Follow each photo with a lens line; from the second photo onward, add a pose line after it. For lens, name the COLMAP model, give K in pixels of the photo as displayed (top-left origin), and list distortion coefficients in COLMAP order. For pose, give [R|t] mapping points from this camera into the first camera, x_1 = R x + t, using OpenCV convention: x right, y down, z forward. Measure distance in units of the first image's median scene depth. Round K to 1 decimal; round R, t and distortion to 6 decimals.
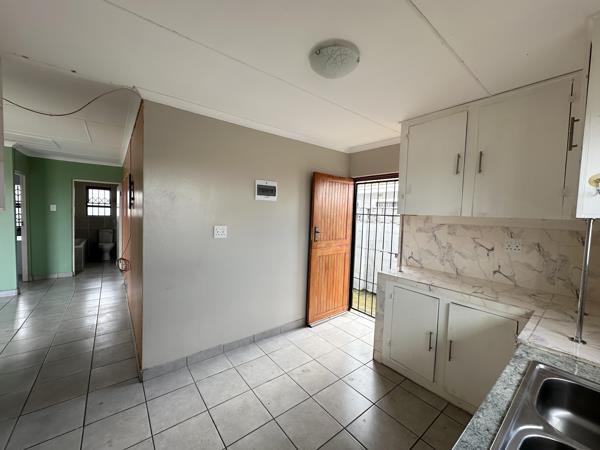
lens RADIAL K [[237.7, 0, 300.0], [0, 237.7, 225.0], [0, 0, 1]] dist [0.000072, -0.000009]
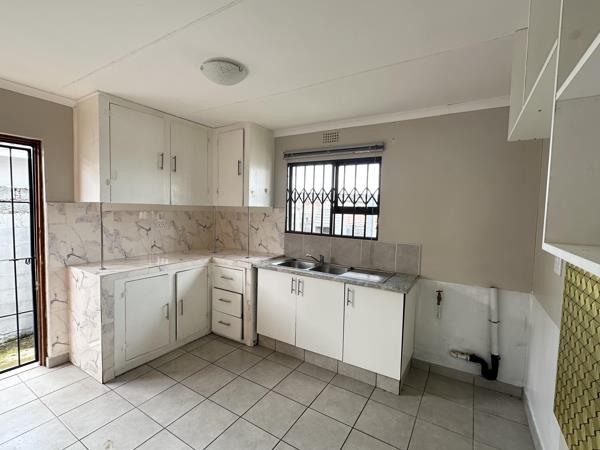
lens RADIAL K [[237.7, 0, 300.0], [0, 237.7, 225.0], [0, 0, 1]] dist [0.000072, -0.000009]
pose [[-0.281264, -0.111005, 0.953189, -0.606490], [0.006946, 0.993026, 0.117694, -0.062705], [-0.959605, 0.039724, -0.278531, 0.575412]]
